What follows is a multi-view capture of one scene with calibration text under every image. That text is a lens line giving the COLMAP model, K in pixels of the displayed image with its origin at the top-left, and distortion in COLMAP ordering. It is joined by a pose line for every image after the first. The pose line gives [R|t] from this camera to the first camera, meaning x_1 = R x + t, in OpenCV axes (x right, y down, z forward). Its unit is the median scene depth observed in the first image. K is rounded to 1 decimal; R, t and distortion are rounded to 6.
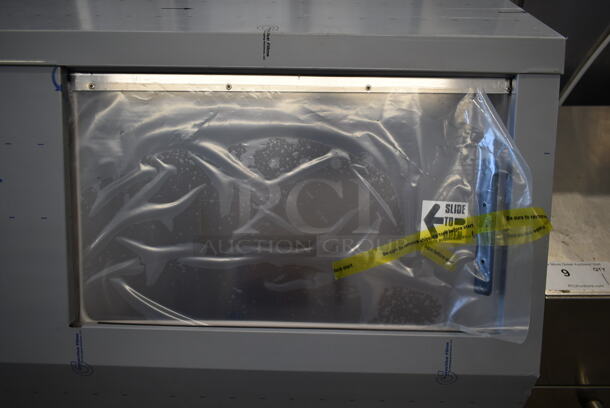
lens RADIAL K [[465.9, 0, 307.4], [0, 465.9, 206.5], [0, 0, 1]] dist [-0.024804, 0.011424]
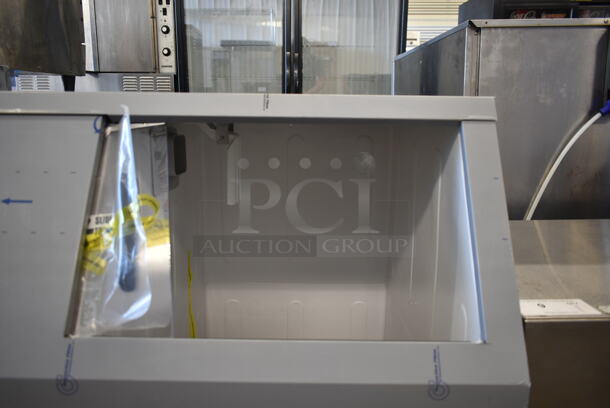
lens RADIAL K [[465.9, 0, 307.9], [0, 465.9, 204.8], [0, 0, 1]] dist [-0.024804, 0.011424]
pose [[0.999803, 0.000865, 0.019854, 0.002708], [0.007443, 0.910043, -0.414446, 0.422521], [-0.018427, 0.414512, 0.909857, -0.057194]]
